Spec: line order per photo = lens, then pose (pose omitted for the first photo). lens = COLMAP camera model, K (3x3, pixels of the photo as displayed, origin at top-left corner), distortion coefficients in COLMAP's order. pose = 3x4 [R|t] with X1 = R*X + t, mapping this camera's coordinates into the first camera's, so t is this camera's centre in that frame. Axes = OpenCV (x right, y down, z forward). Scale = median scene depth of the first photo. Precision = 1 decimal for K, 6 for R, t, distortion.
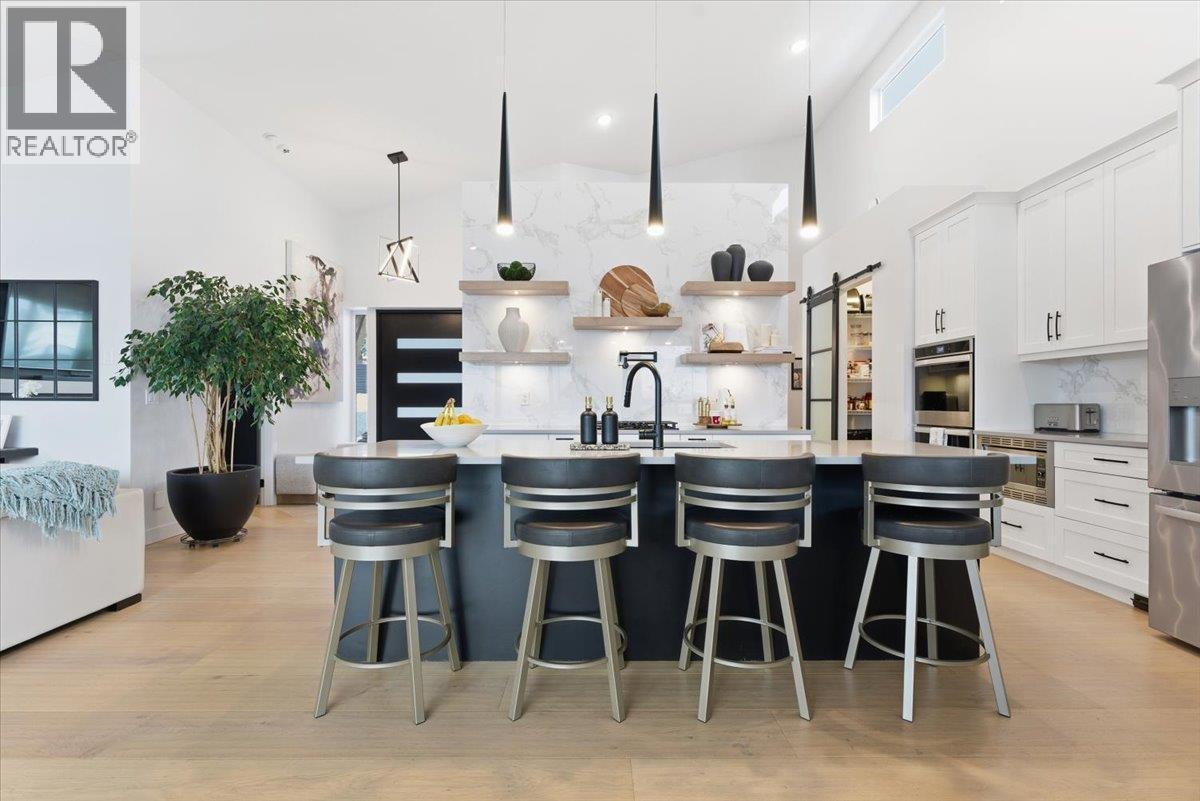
lens RADIAL K [[490.3, 0, 597.6], [0, 490.3, 405.6], [0, 0, 1]] dist [0.000019, 0.000470]
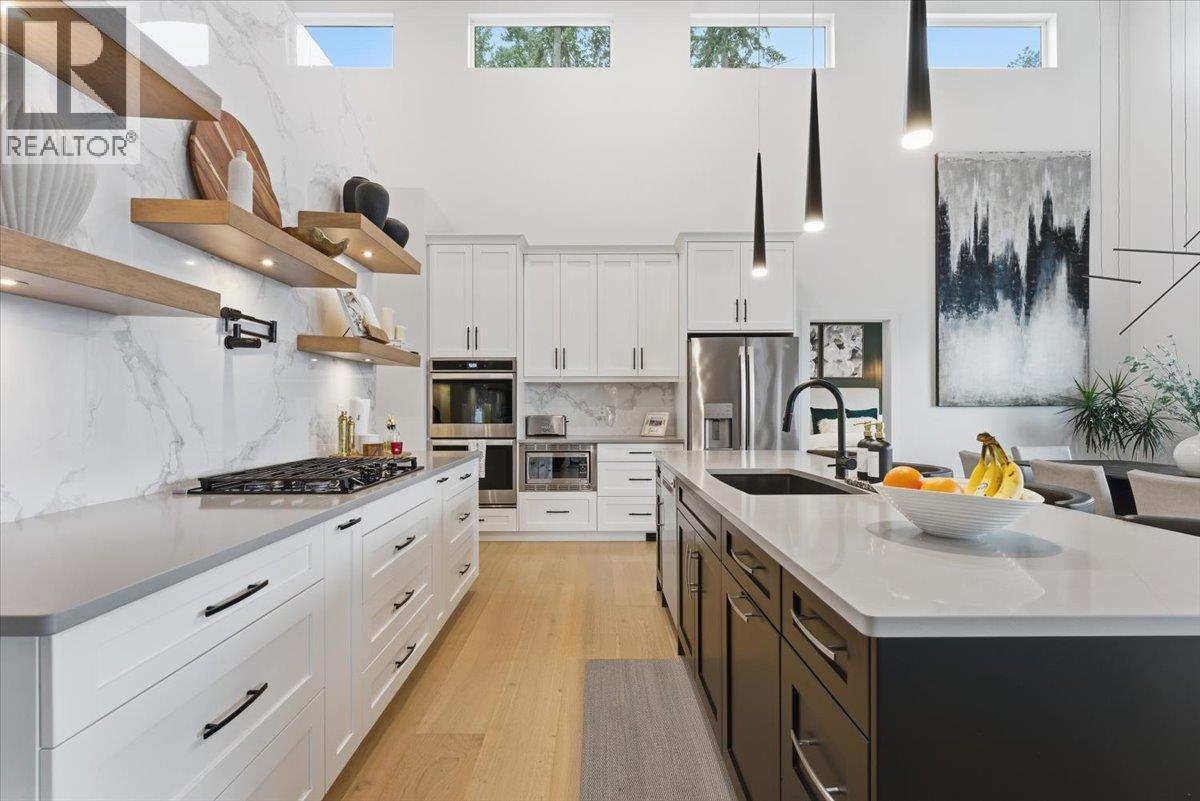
lens RADIAL K [[555.2, 0, 599.7], [0, 555.2, 405.2], [0, 0, 1]] dist [-0.000147, 0.000101]
pose [[0.002408, 0.002461, 0.999994, -0.534999], [0.002601, 0.999994, -0.002467, -0.027389], [-0.999994, 0.002607, 0.002401, 0.804256]]
